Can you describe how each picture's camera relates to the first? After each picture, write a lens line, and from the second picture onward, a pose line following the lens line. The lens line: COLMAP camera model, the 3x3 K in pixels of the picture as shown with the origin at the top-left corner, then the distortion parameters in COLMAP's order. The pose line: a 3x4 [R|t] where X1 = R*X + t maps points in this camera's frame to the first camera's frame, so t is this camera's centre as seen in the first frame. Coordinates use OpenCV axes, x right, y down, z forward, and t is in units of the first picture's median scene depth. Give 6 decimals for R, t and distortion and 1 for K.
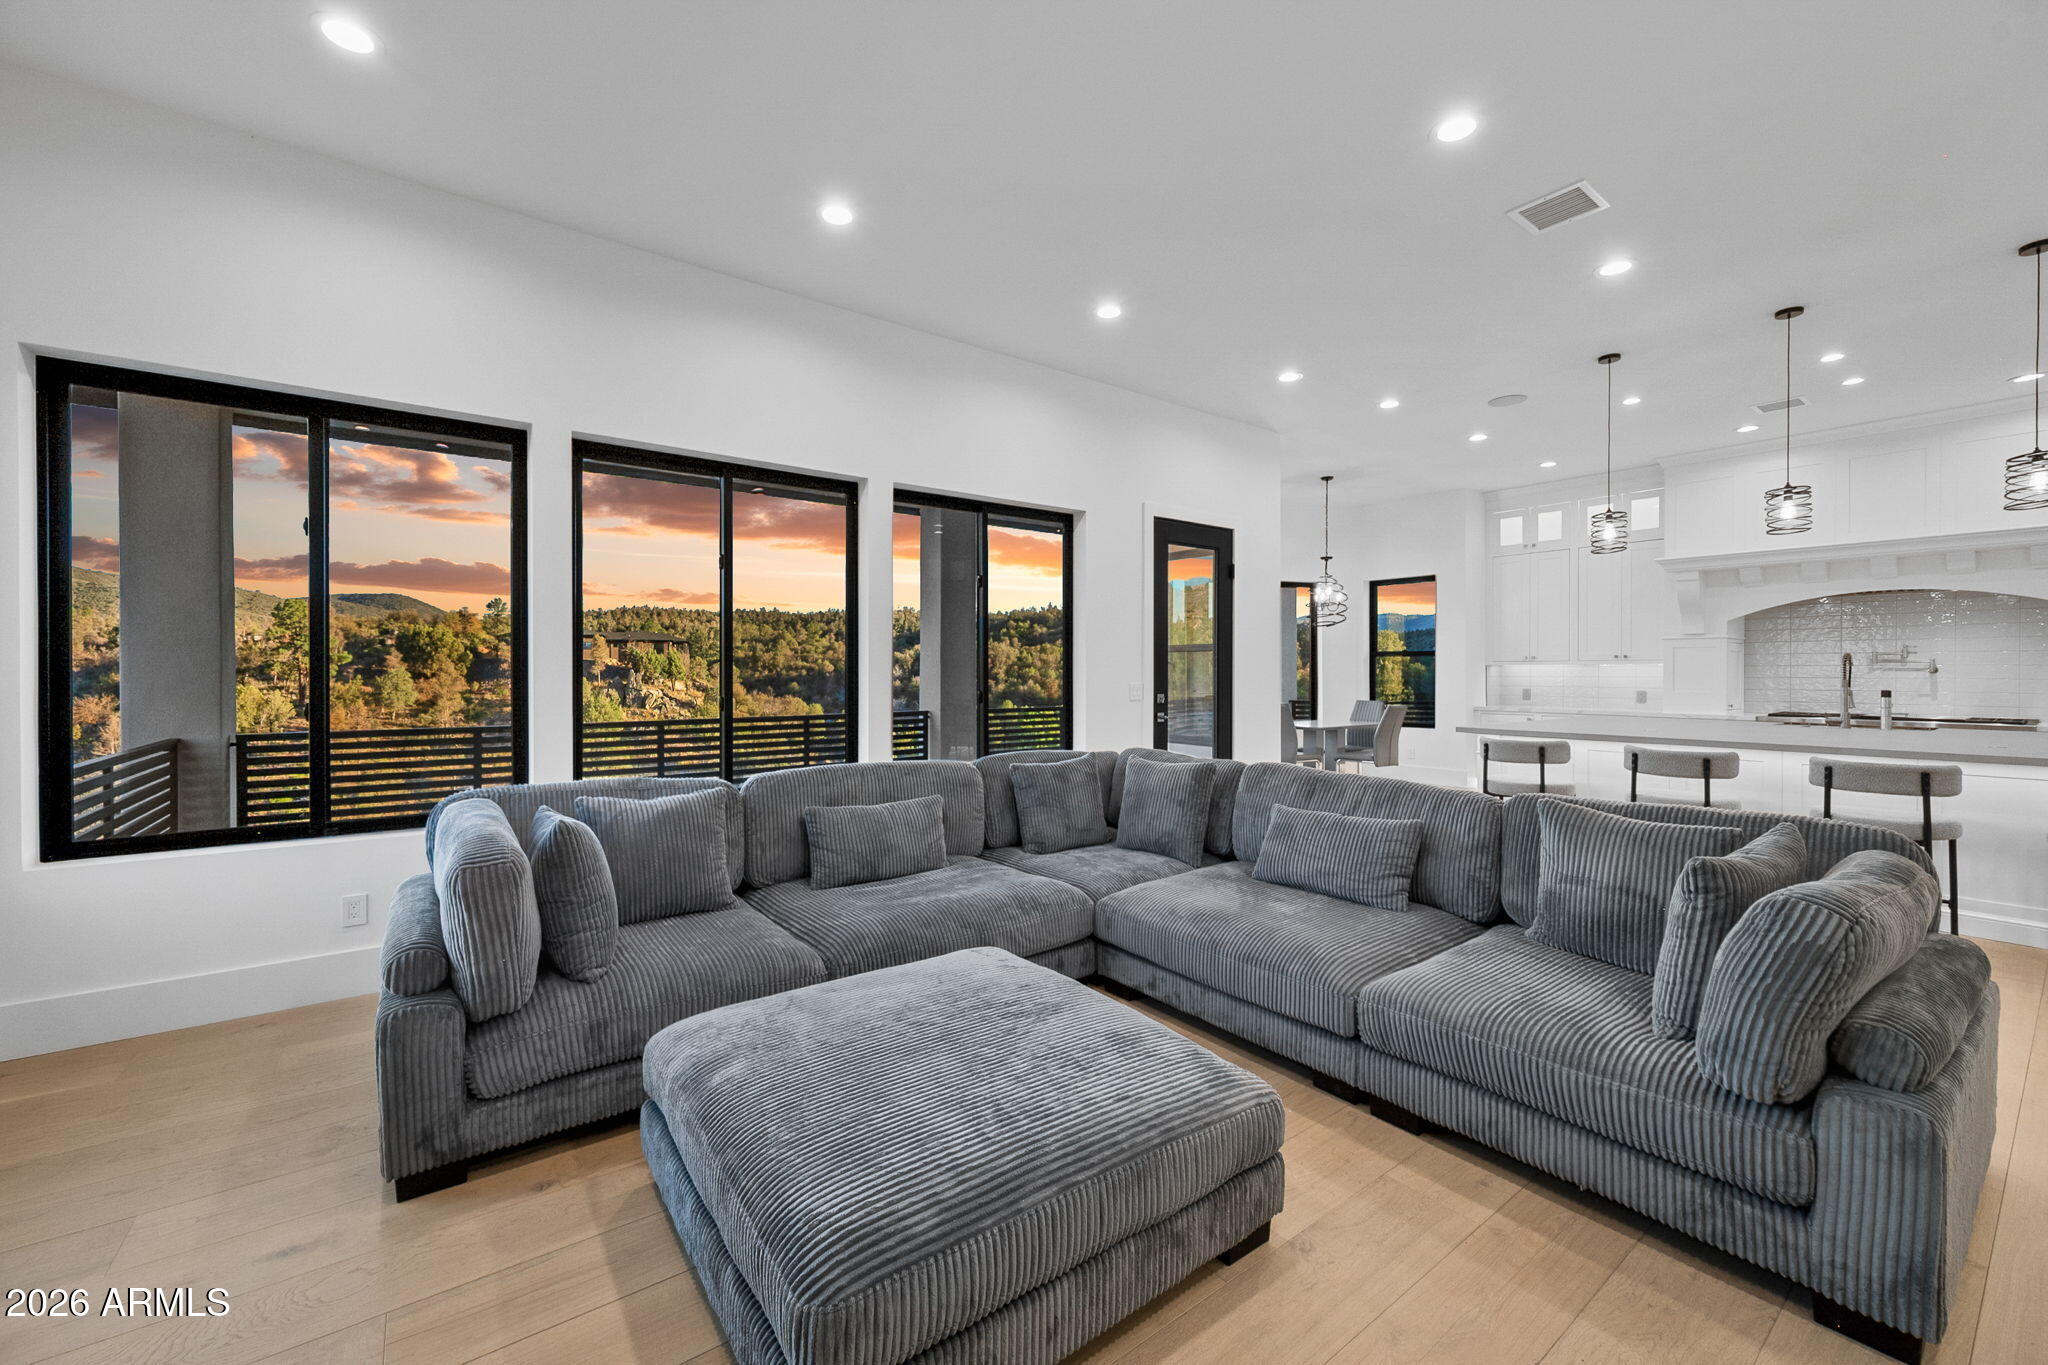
lens RADIAL K [[805.5, 0, 1024.0], [0, 805.5, 682.5], [0, 0, 1]] dist [-0.000984, -0.000115]
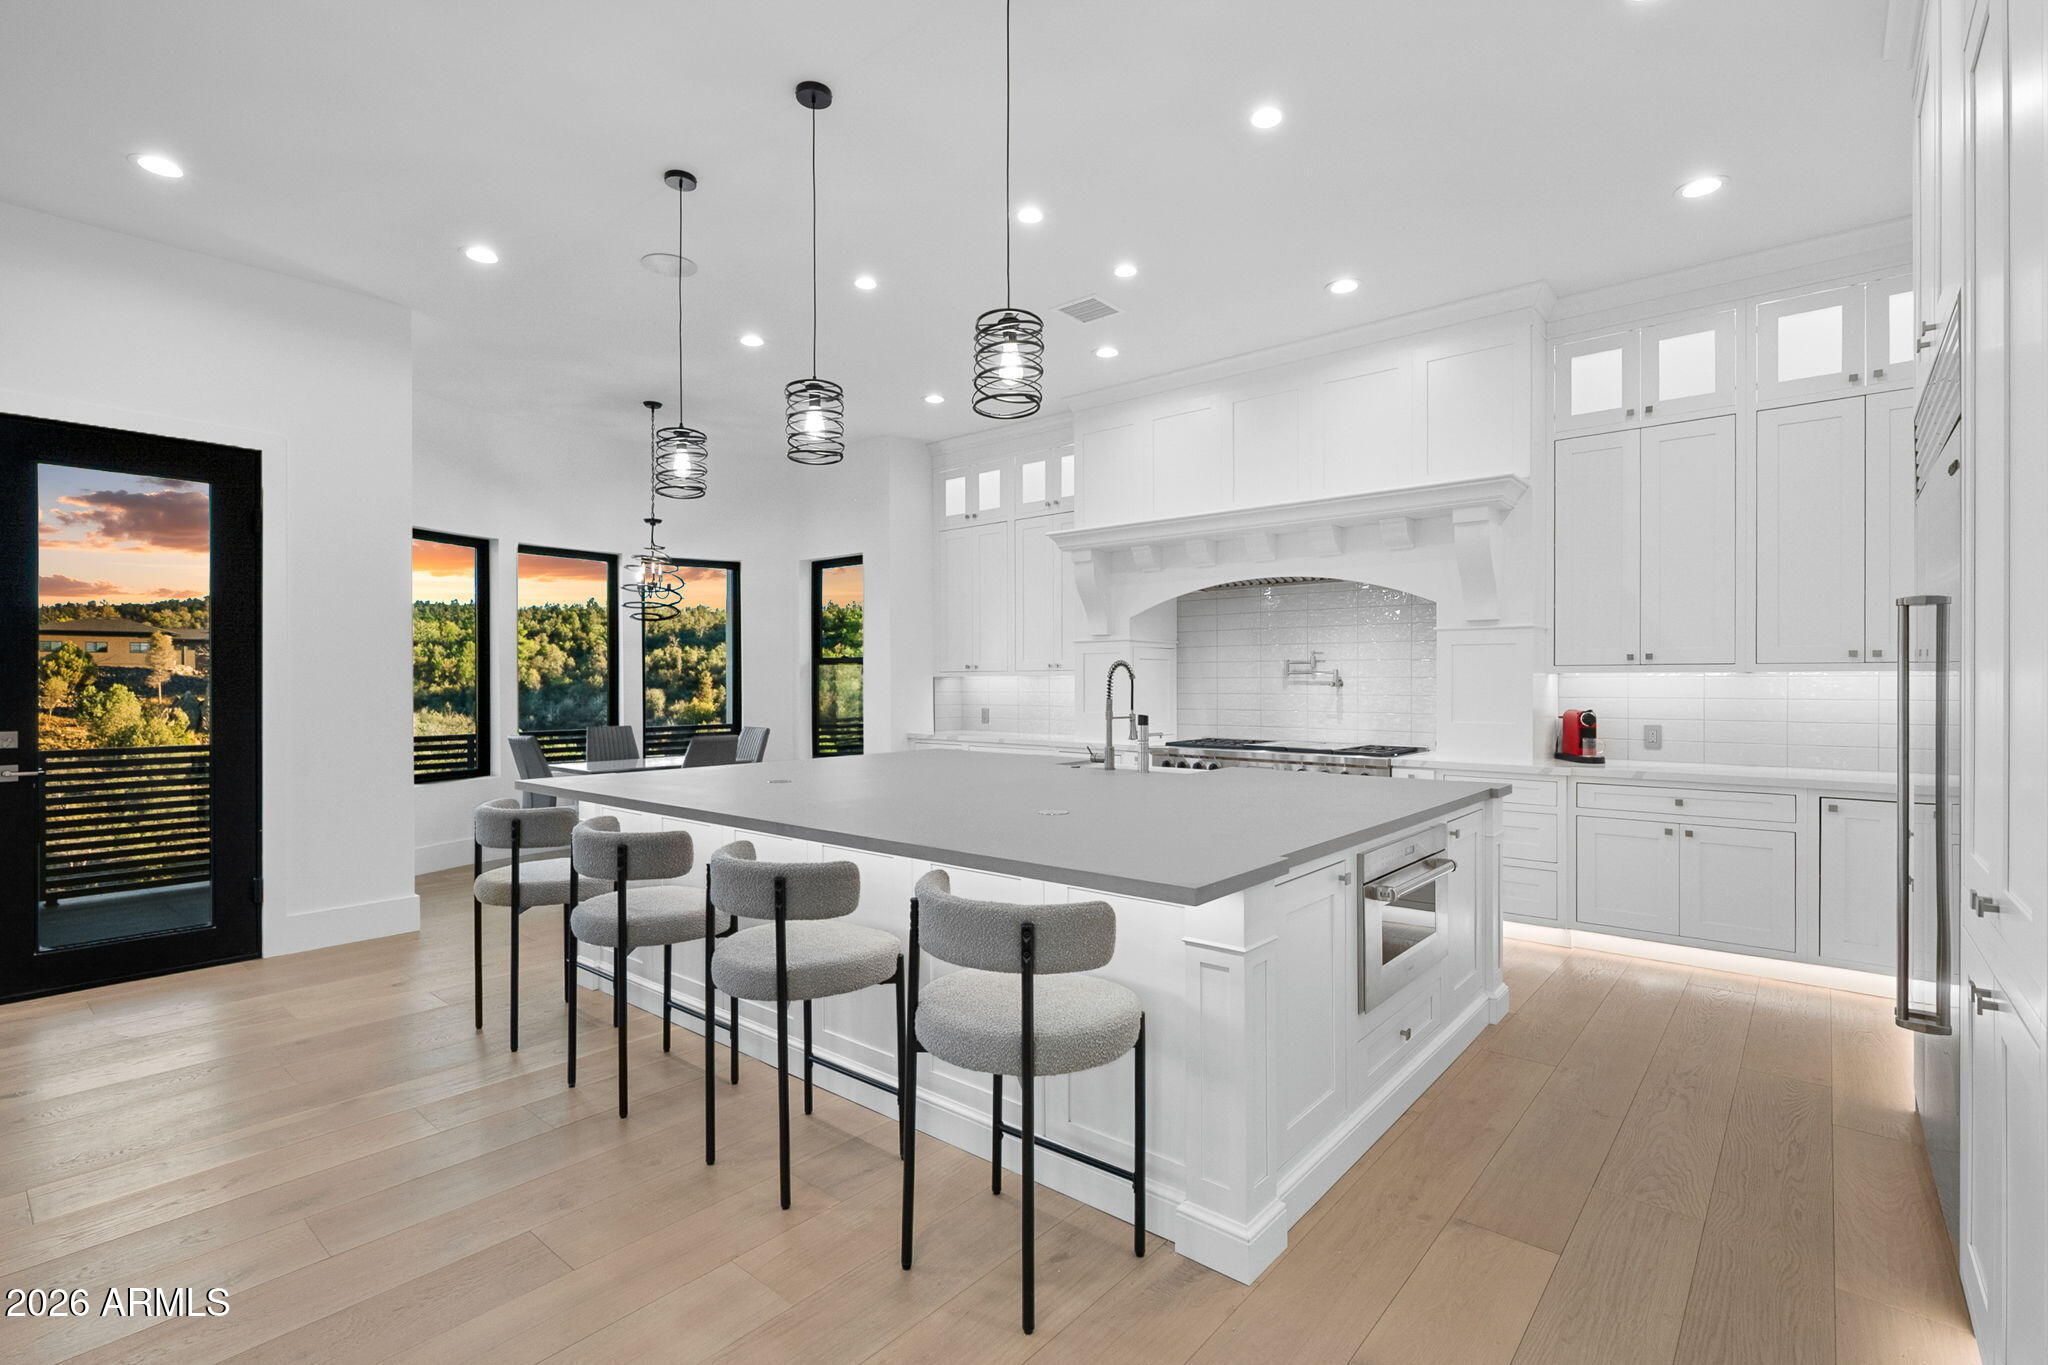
lens RADIAL K [[945.2, 0, 1024.0], [0, 945.2, 682.5], [0, 0, 1]] dist [-0.000181, -0.000080]
pose [[0.975403, -0.001709, 0.220424, 0.460229], [0.004690, 0.999904, -0.013003, -0.004690], [-0.220381, 0.013717, 0.975317, 0.135511]]
